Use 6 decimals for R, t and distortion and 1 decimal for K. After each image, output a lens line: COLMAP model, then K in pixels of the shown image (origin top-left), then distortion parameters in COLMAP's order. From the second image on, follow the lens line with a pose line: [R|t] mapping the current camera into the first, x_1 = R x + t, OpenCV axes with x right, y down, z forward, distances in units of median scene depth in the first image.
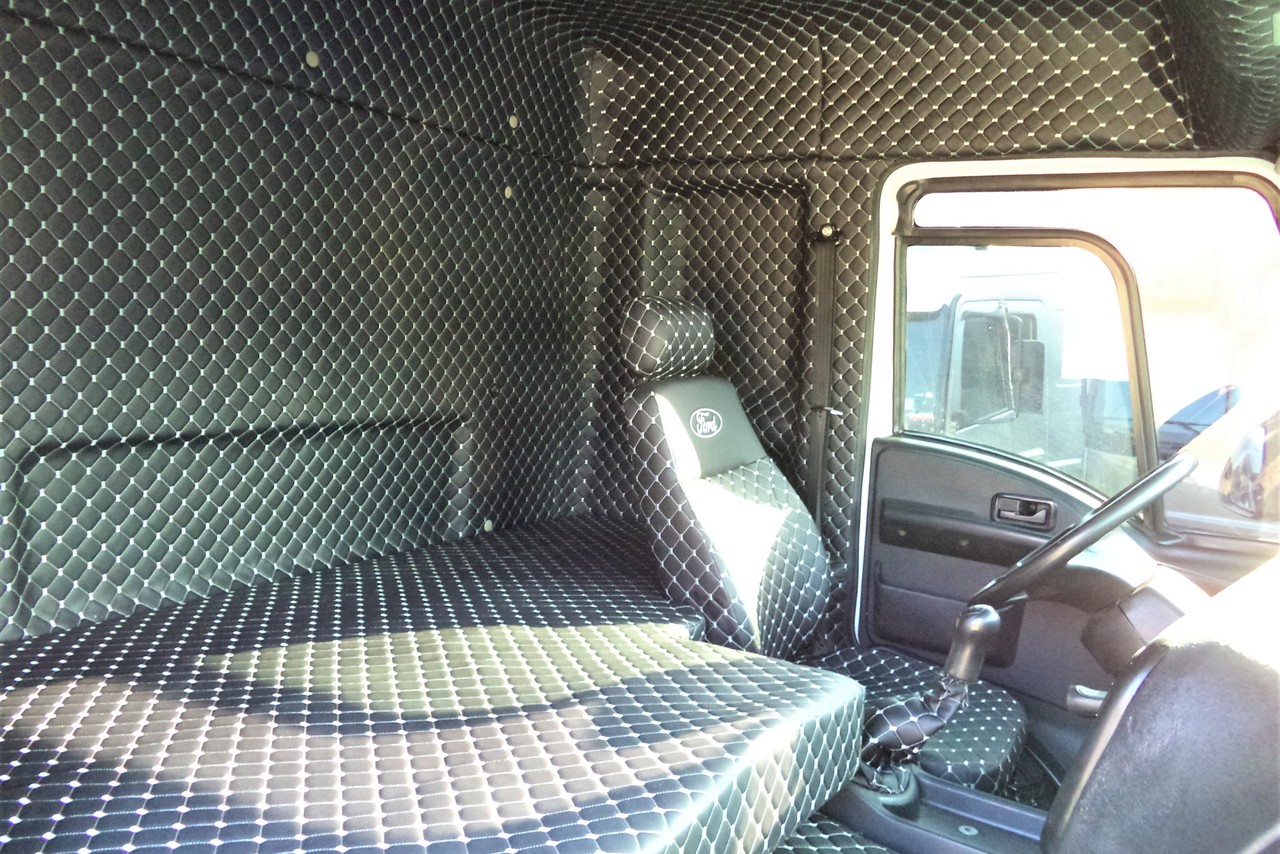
lens RADIAL K [[993.9, 0, 648.7], [0, 993.9, 386.5], [0, 0, 1]] dist [-0.047473, -0.009384]
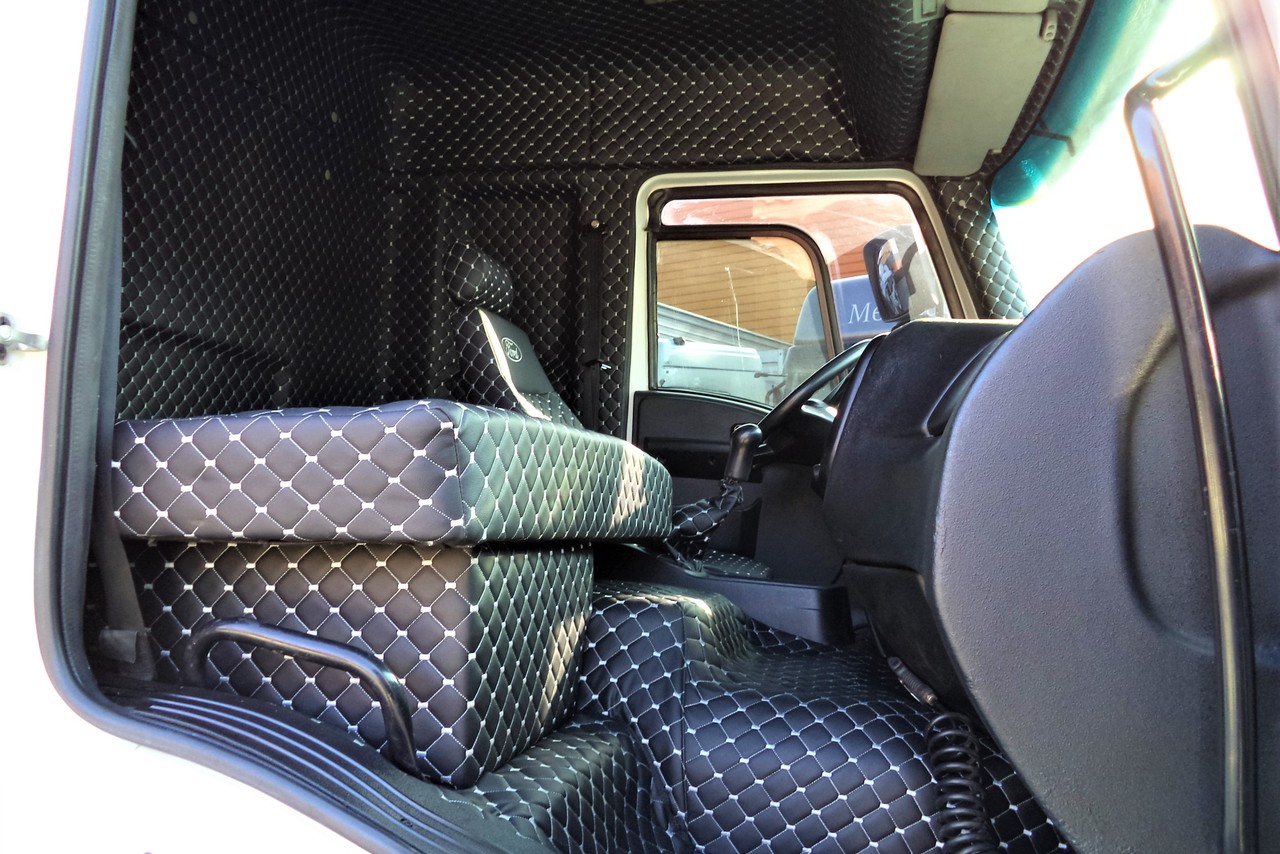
lens RADIAL K [[993.9, 0, 648.7], [0, 993.9, 386.5], [0, 0, 1]] dist [-0.047473, -0.009384]
pose [[0.950622, 0.018854, 0.309779, -0.138562], [0.032439, 0.986649, -0.159595, 0.245781], [-0.308652, 0.161764, 0.937319, -0.157726]]
